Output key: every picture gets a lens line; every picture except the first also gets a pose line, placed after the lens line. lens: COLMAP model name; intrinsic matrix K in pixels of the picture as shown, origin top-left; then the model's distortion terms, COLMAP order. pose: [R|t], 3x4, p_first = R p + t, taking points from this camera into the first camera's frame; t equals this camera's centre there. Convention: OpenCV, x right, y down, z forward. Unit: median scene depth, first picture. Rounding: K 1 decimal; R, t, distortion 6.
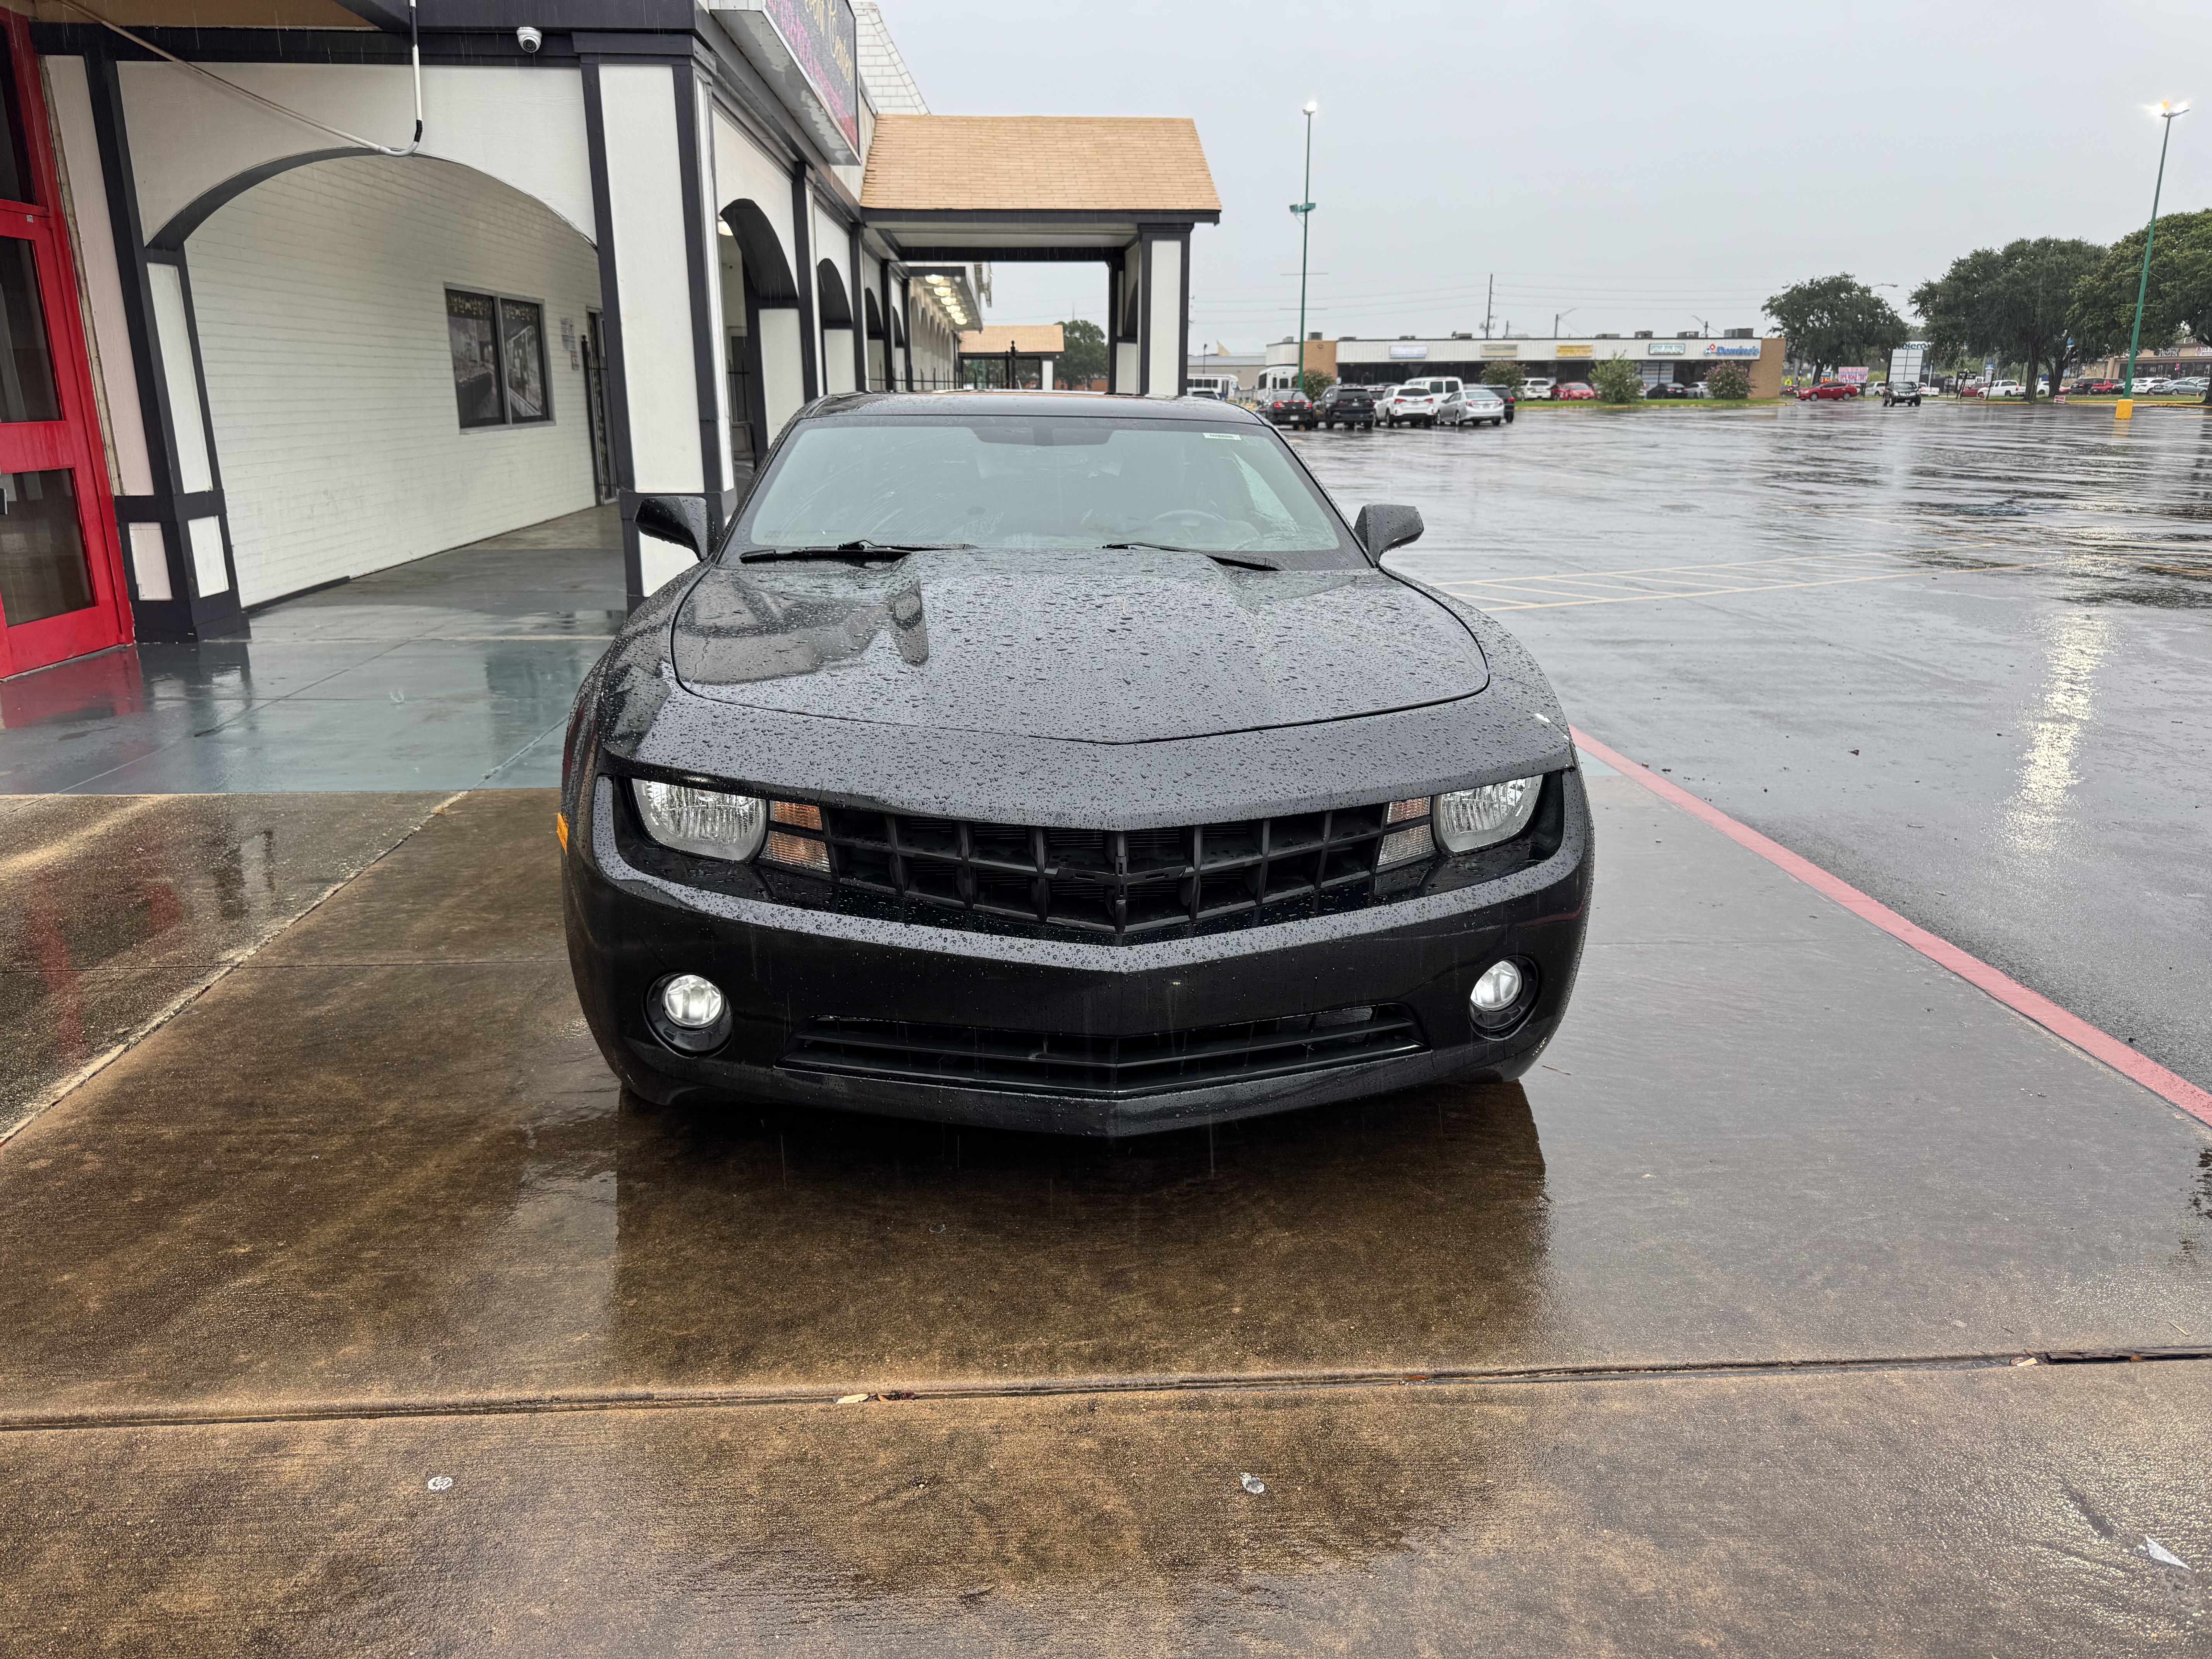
lens RADIAL K [[1594.9, 0, 1097.7], [0, 1594.9, 813.4], [0, 0, 1]] dist [0.039801, -0.050261]
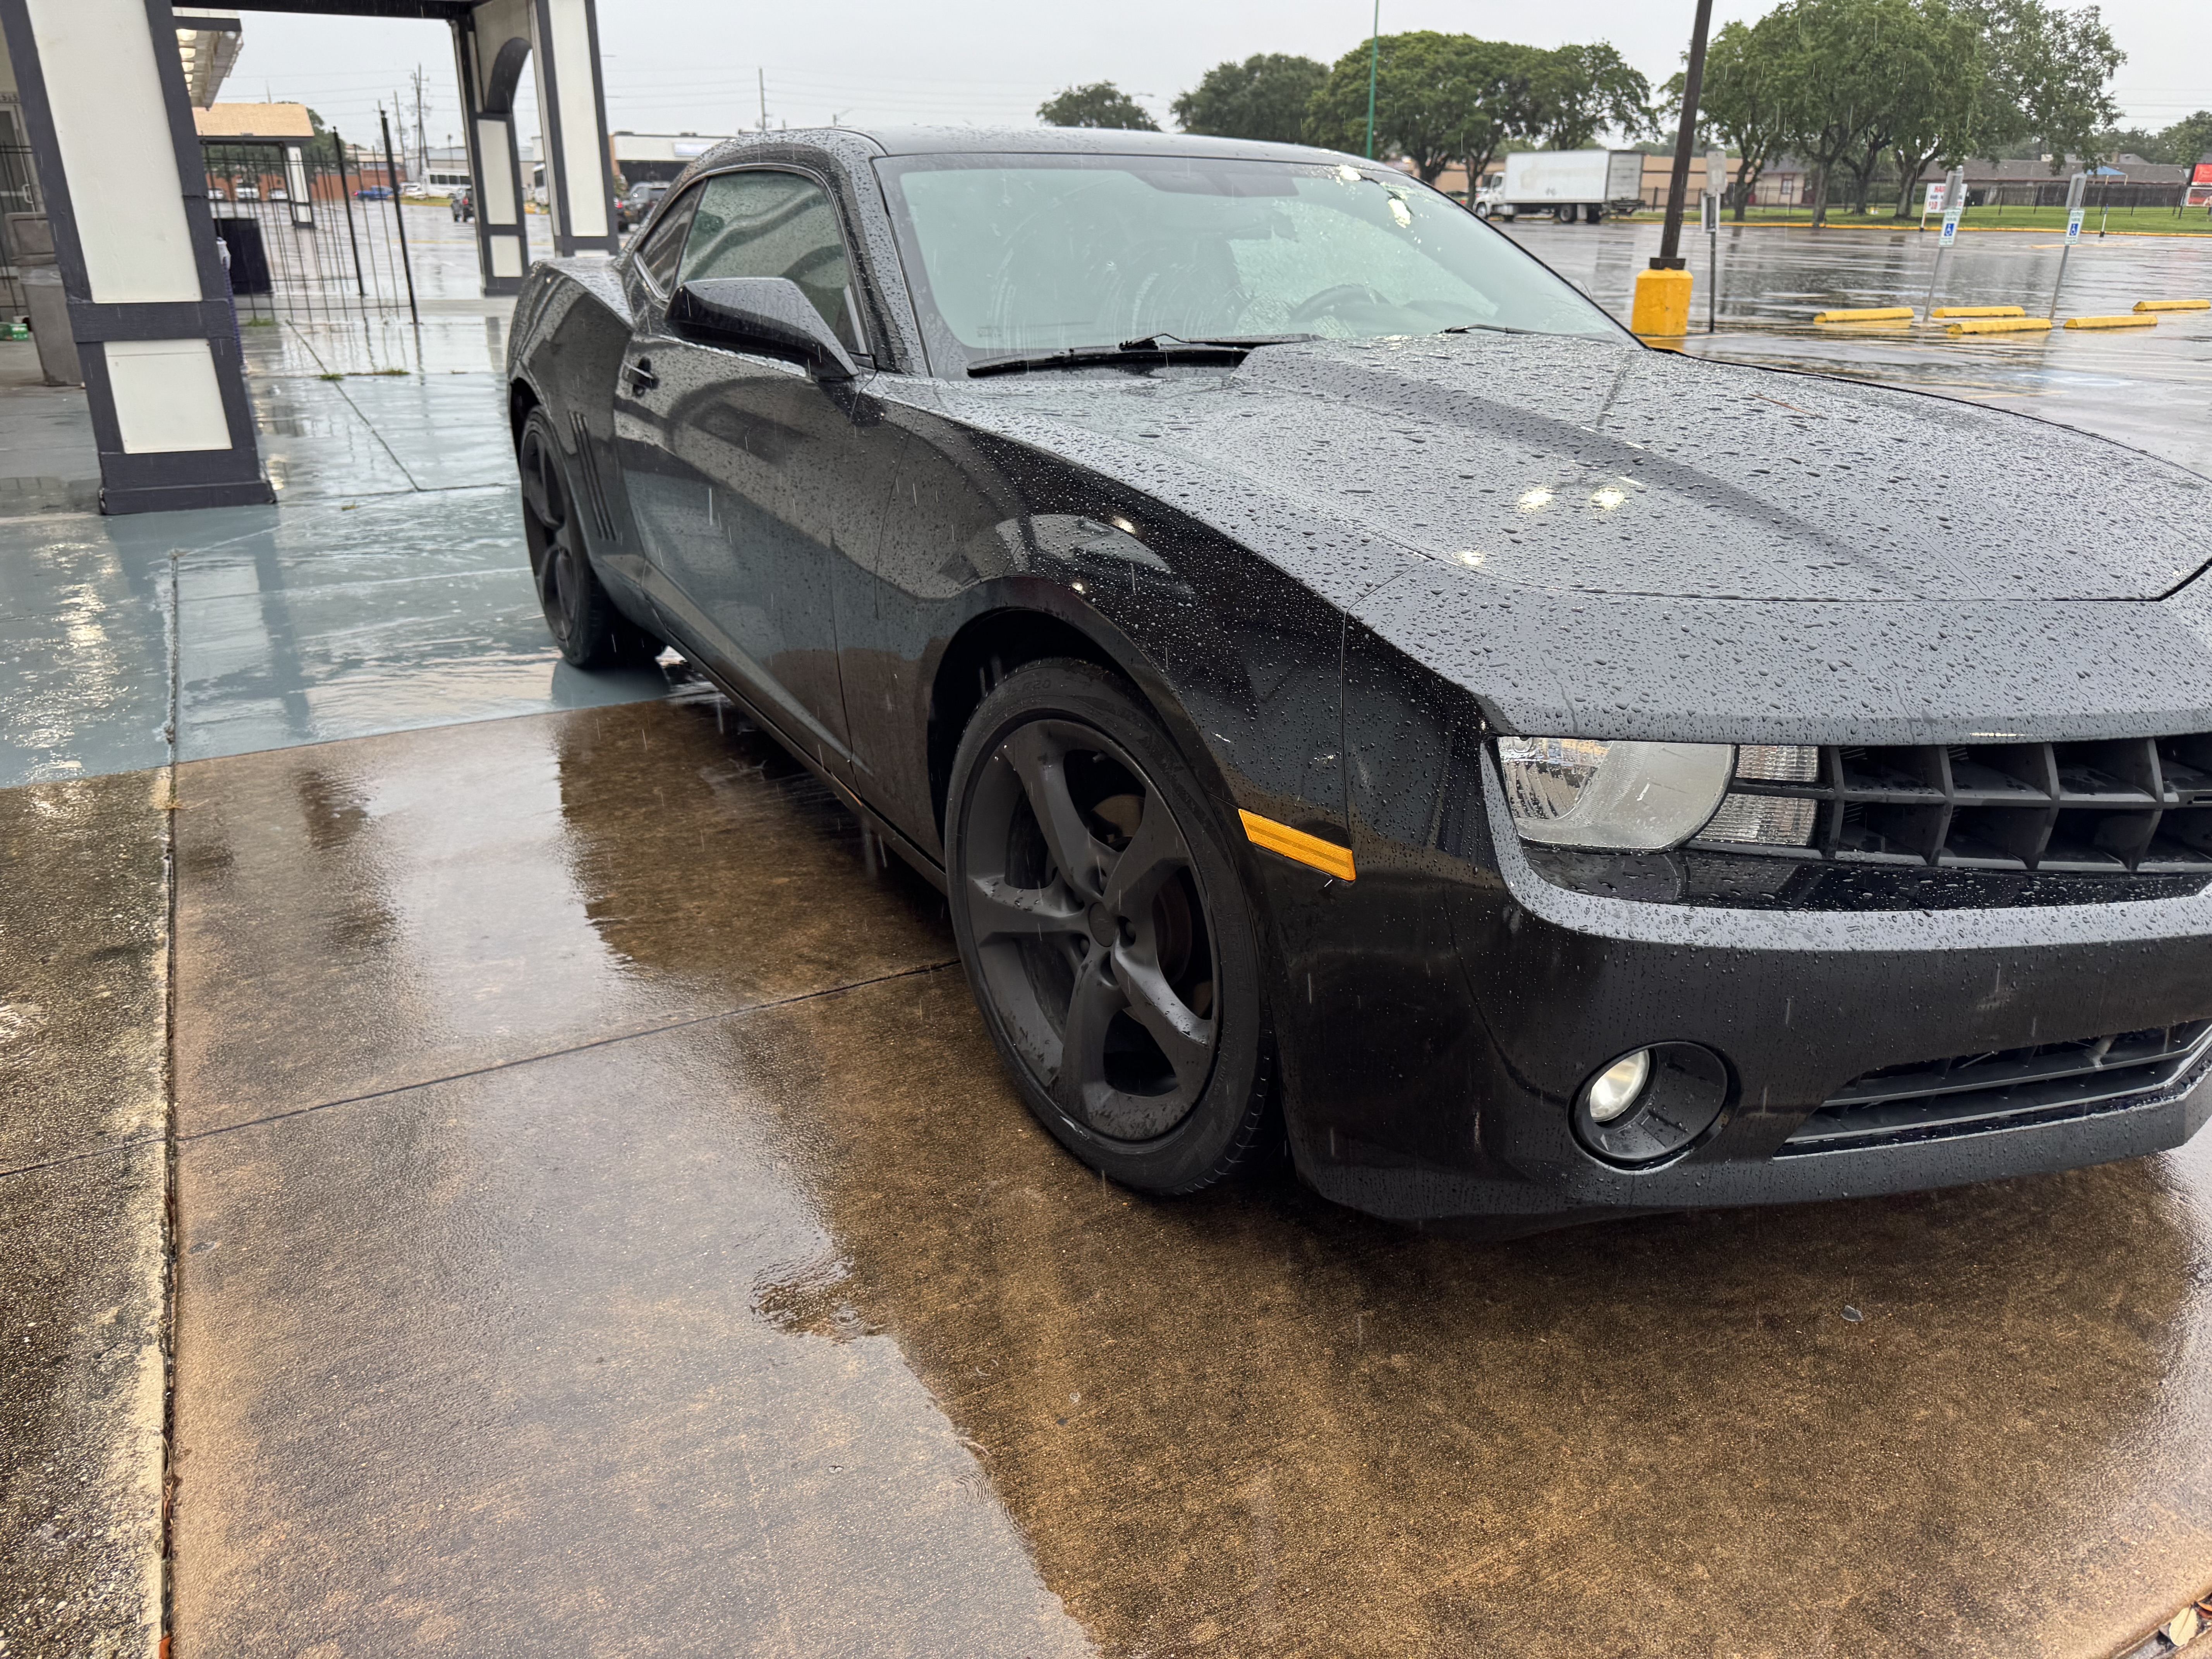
lens RADIAL K [[1591.1, 0, 1122.7], [0, 1591.1, 824.3], [0, 0, 1]] dist [0.029073, -0.050807]
pose [[0.900995, -0.150547, 0.406870, -0.481754], [0.102027, 0.985085, 0.138560, -0.063154], [-0.421661, -0.083330, 0.902916, 0.385376]]
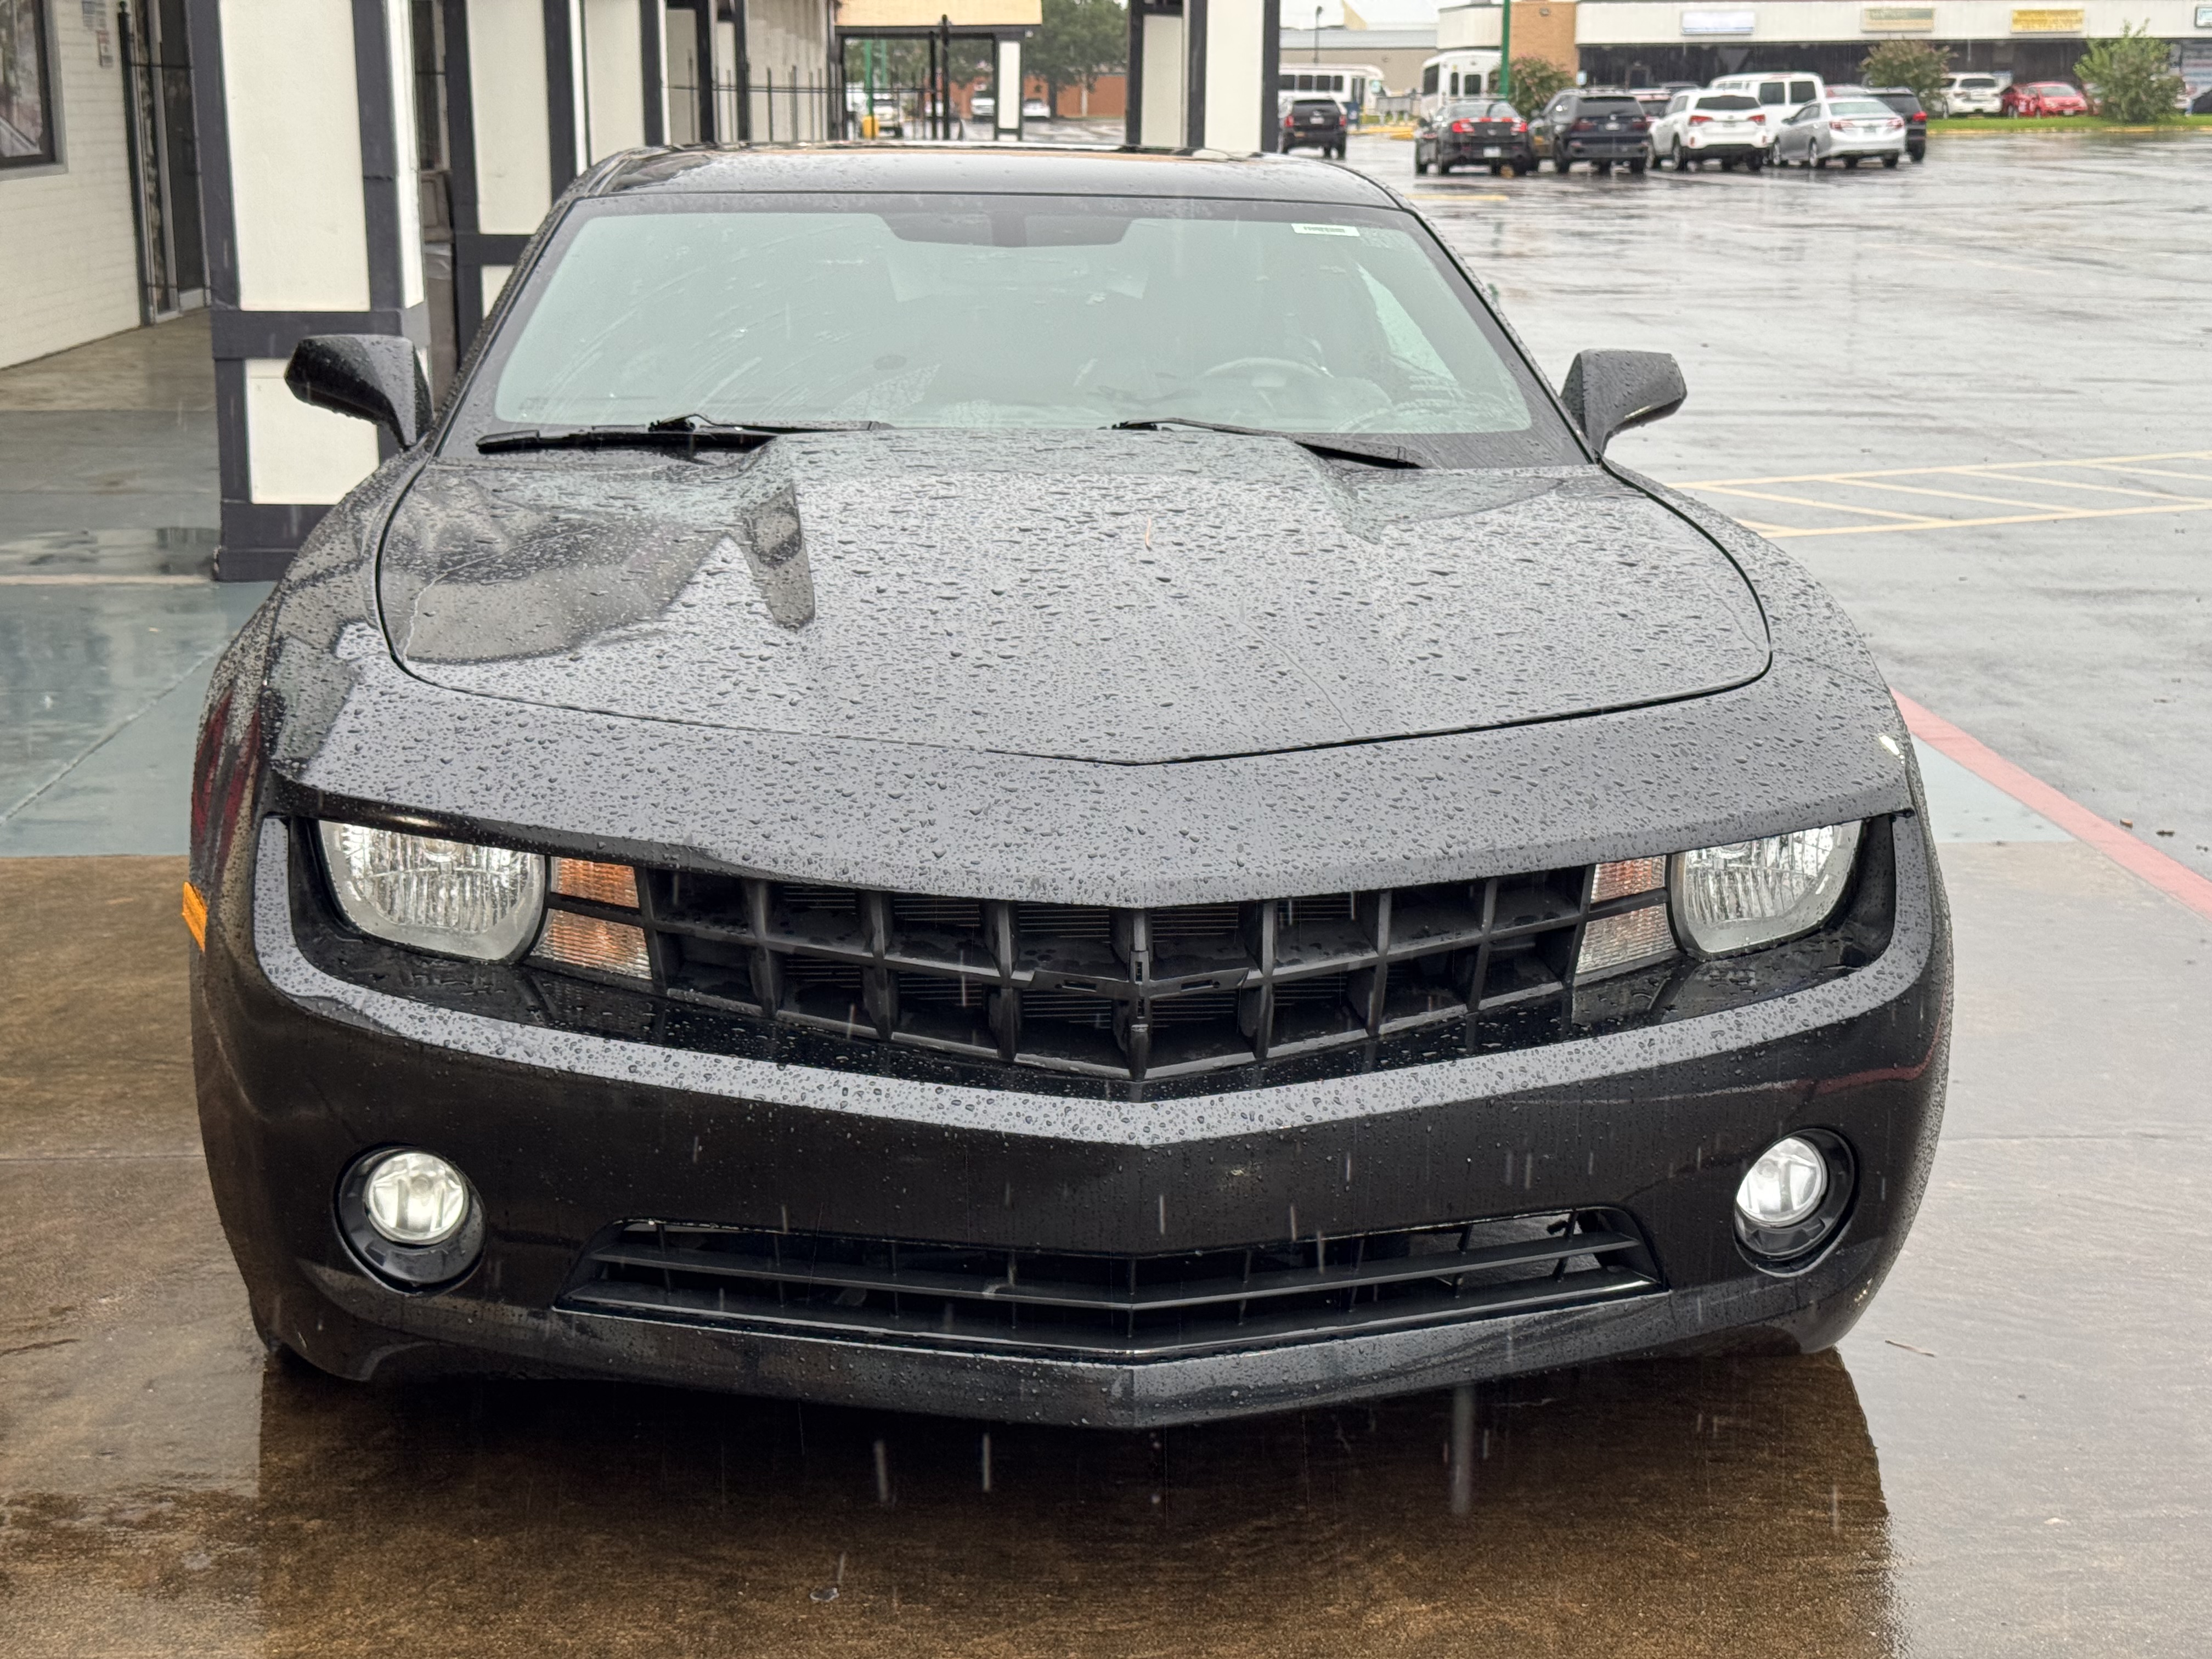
lens RADIAL K [[3216.9, 0, 1101.8], [0, 3216.9, 734.0], [0, 0, 1]] dist [0.042170, 0.008504]
pose [[0.999995, 0.003006, -0.001212, 0.001042], [-0.003074, 0.998106, -0.061440, 0.013519], [0.001025, 0.061443, 0.998110, -0.144377]]
